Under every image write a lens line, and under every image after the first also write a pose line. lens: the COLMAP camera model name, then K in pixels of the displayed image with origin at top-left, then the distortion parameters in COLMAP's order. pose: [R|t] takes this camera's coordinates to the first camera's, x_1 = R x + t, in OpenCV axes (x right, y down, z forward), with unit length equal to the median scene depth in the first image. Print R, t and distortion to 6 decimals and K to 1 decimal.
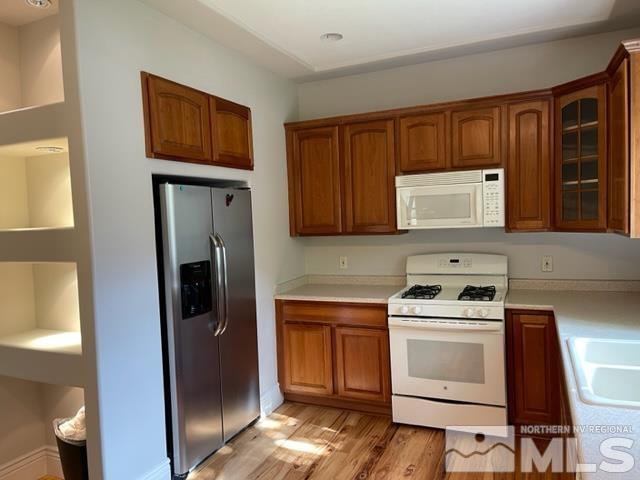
lens RADIAL K [[483.3, 0, 319.8], [0, 483.3, 243.7], [0, 0, 1]] dist [0.087105, -0.098622]
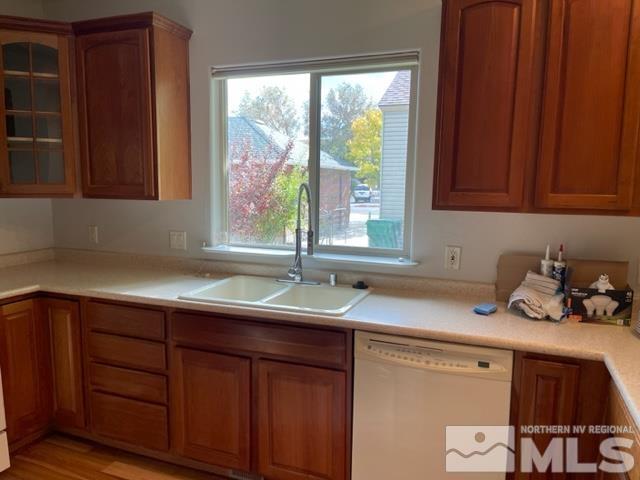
lens RADIAL K [[483.3, 0, 319.8], [0, 483.3, 243.7], [0, 0, 1]] dist [0.087105, -0.098622]
pose [[-0.030268, -0.078623, 0.996445, -0.387211], [0.046128, 0.995730, 0.079968, 0.011650], [-0.998477, 0.048384, -0.026513, 0.558393]]
